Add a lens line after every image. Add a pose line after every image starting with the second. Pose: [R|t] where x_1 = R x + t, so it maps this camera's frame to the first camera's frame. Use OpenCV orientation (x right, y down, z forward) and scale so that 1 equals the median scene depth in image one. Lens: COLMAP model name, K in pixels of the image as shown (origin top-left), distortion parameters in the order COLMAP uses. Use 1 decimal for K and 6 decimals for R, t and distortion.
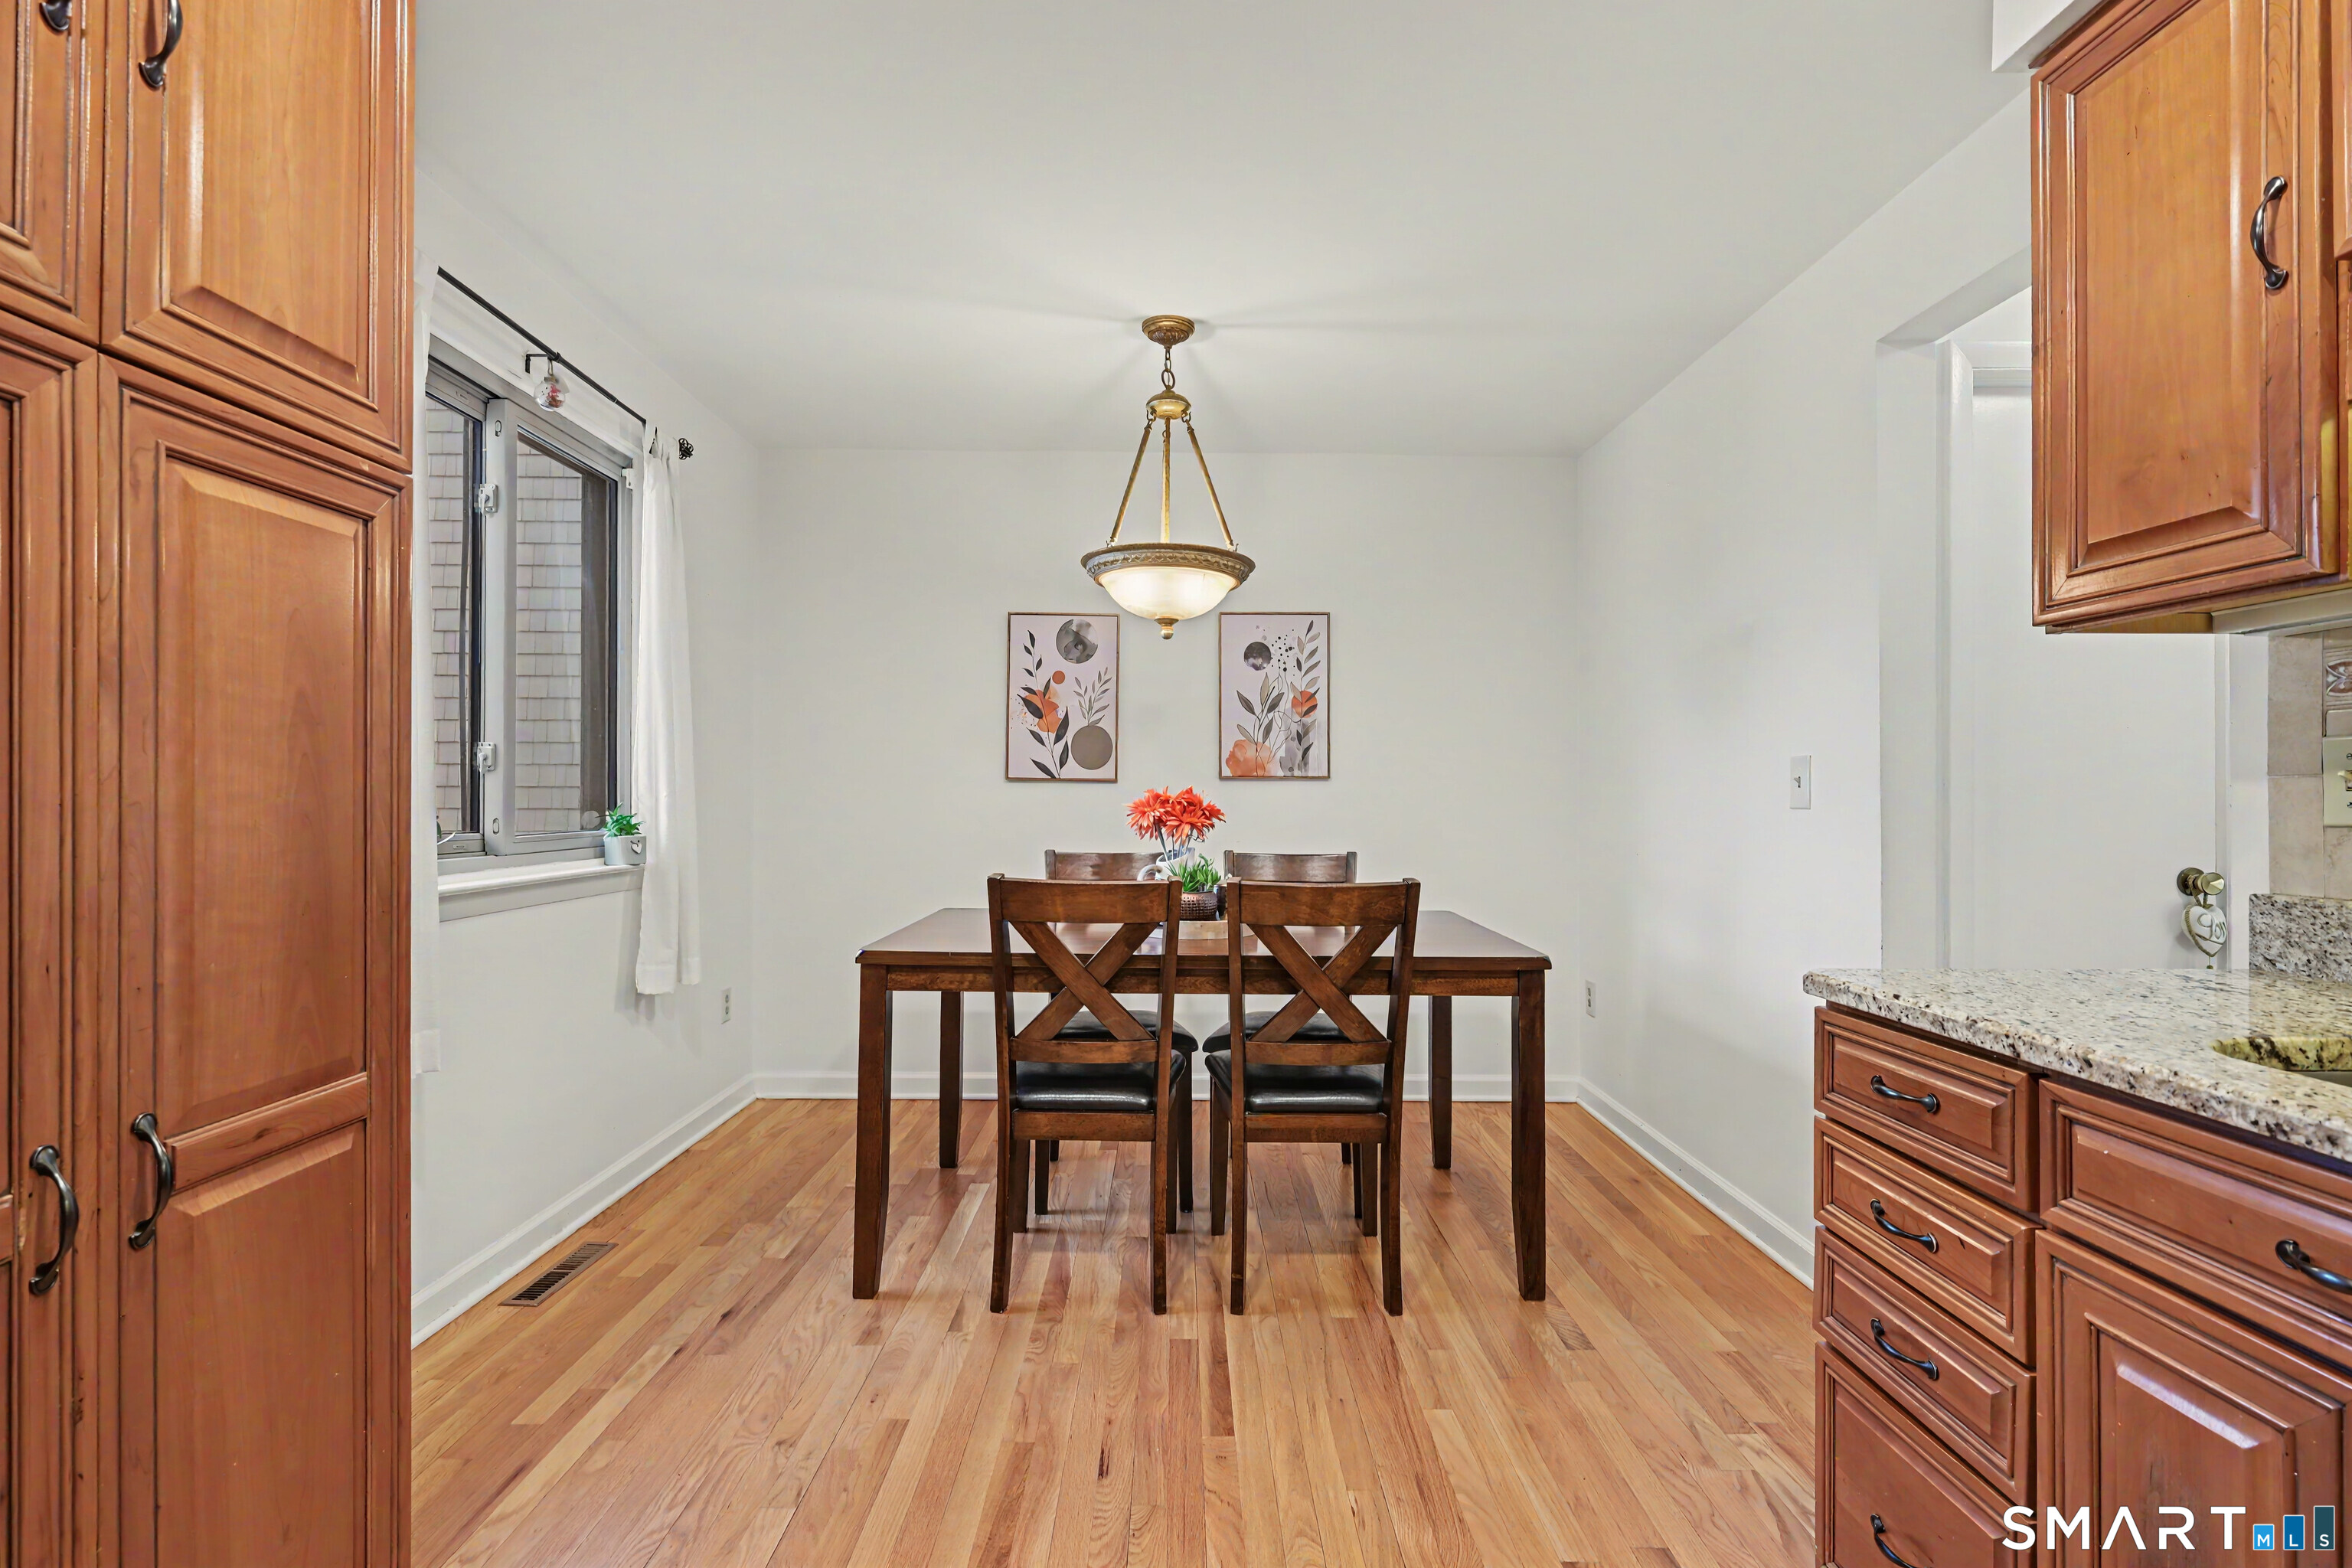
lens RADIAL K [[1126.5, 0, 1176.0], [0, 1126.5, 784.0], [0, 0, 1]] dist [-0.000429, -0.000064]
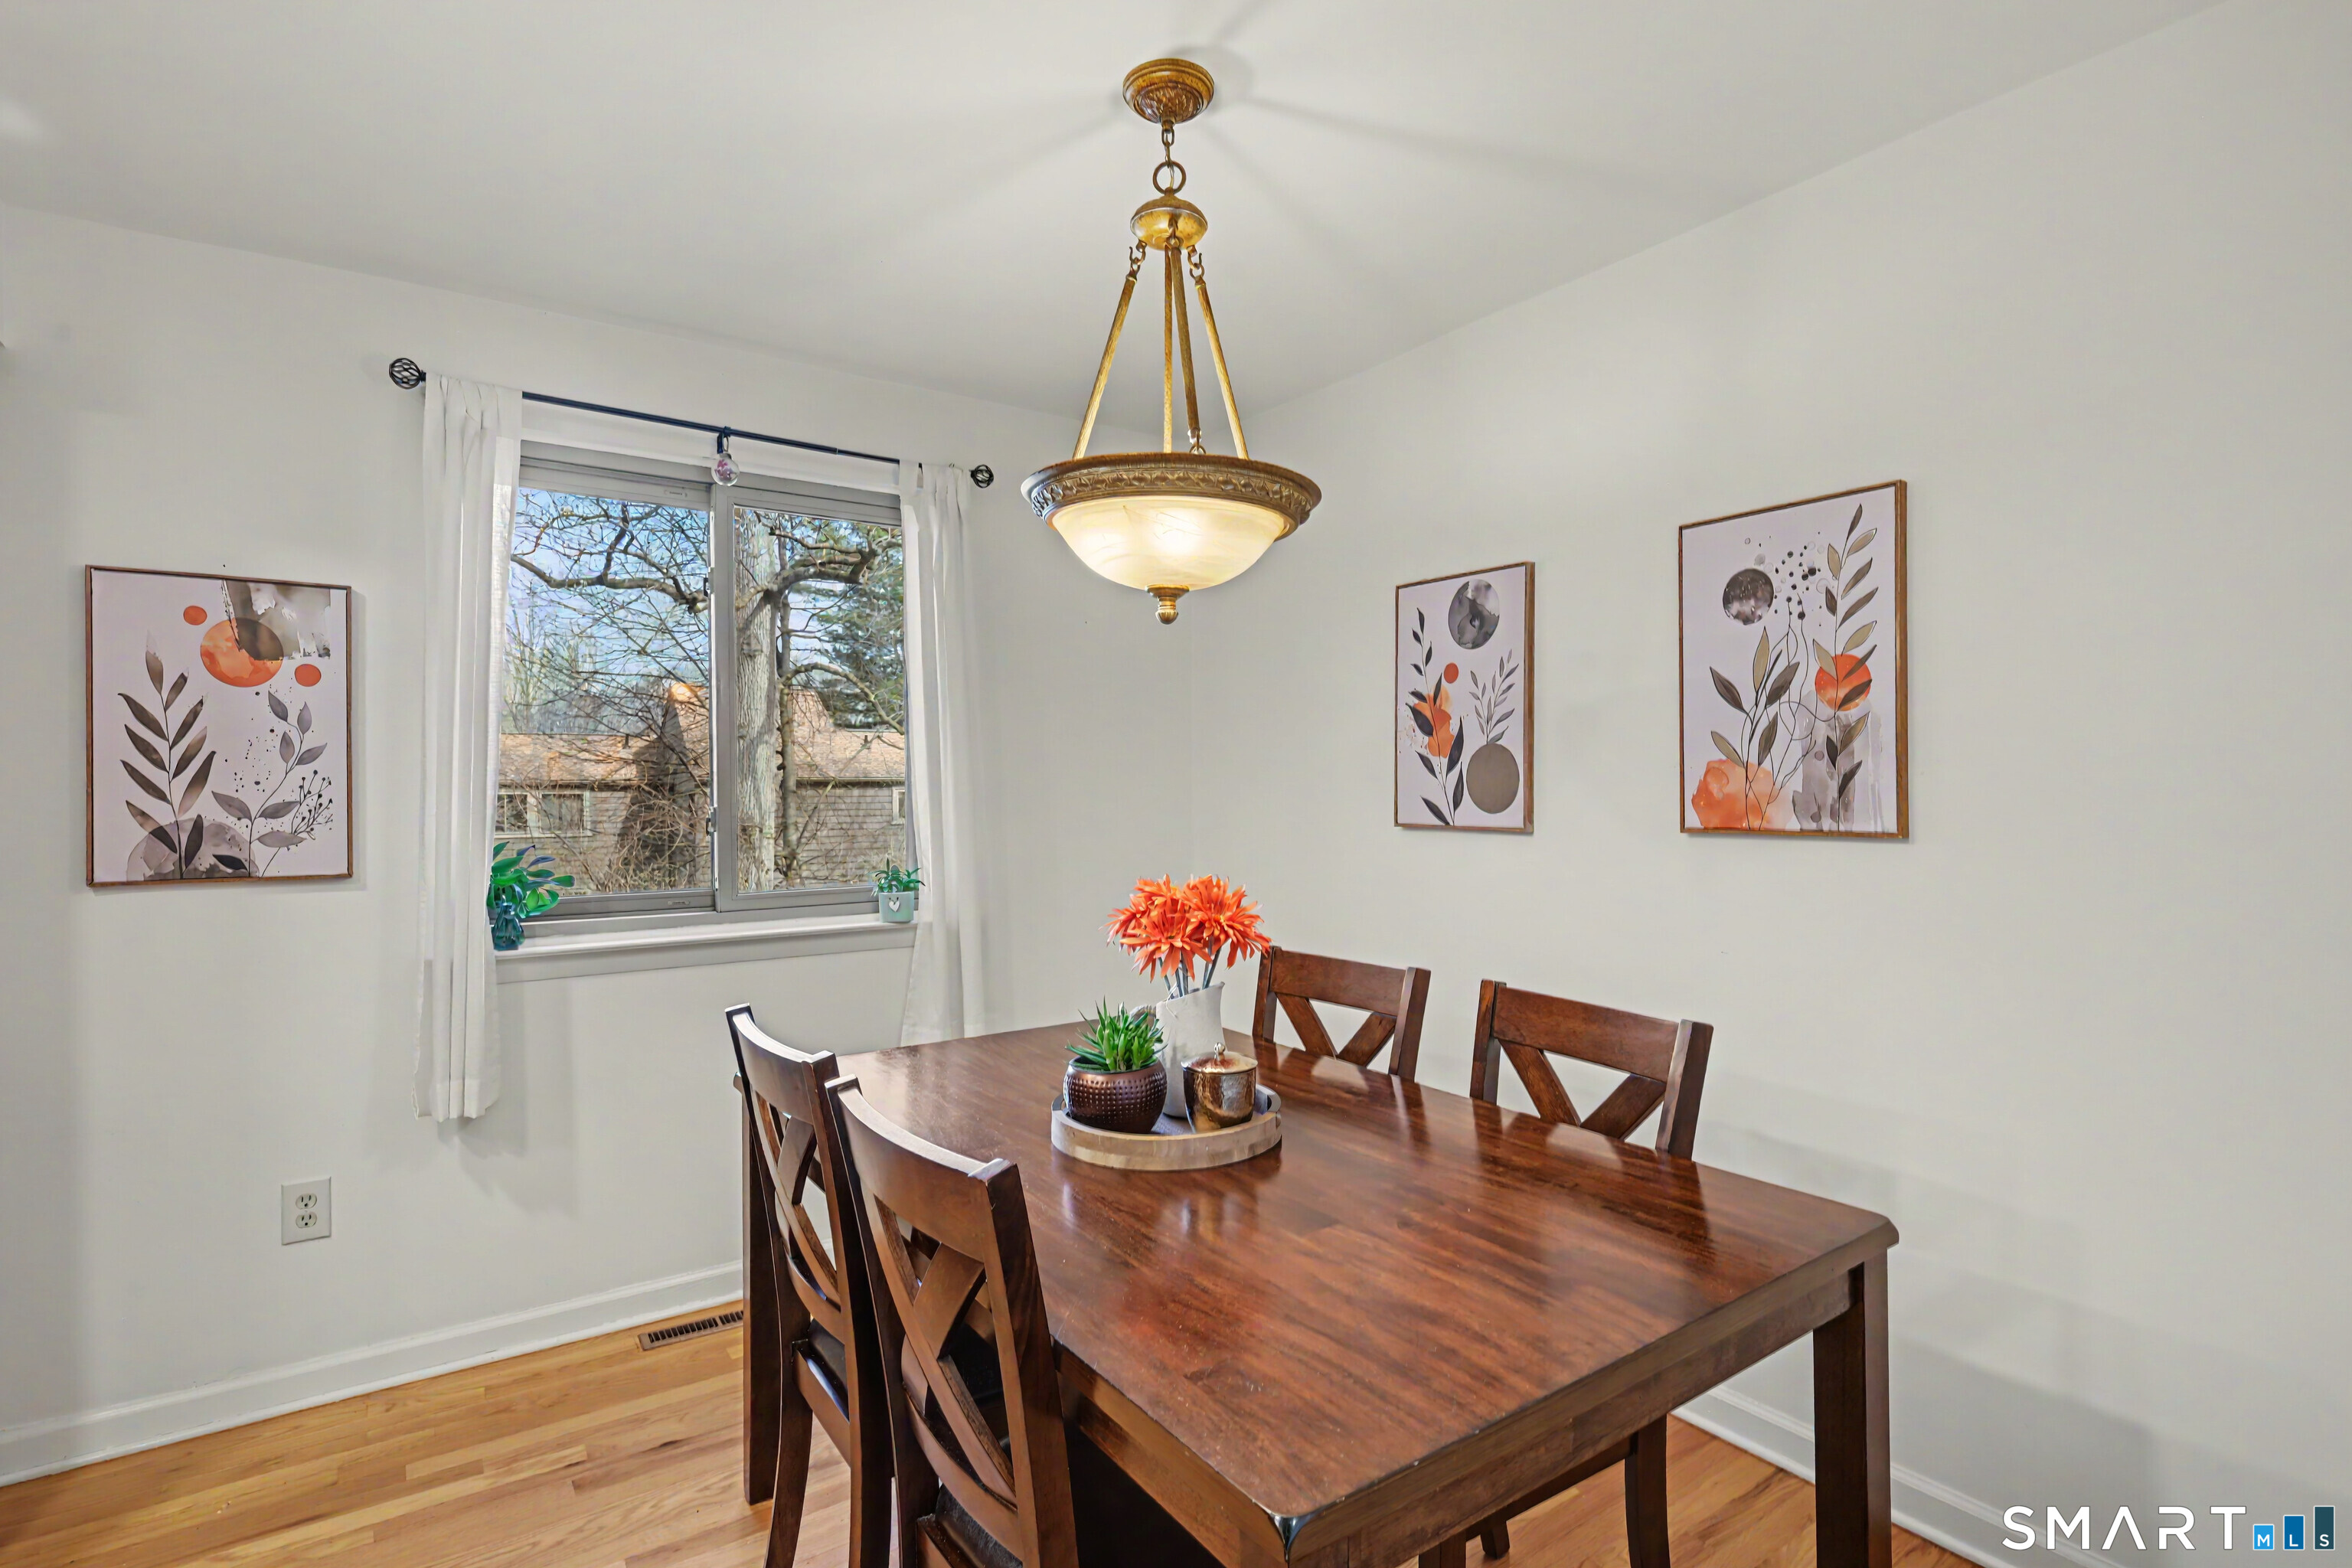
lens RADIAL K [[1126.5, 0, 1176.0], [0, 1126.5, 784.0], [0, 0, 1]] dist [-0.000429, -0.000064]
pose [[0.565387, -0.009453, -0.824772, 0.349707], [0.019777, 0.999802, 0.002098, -0.033947], [0.824589, -0.017498, 0.565462, 0.491603]]
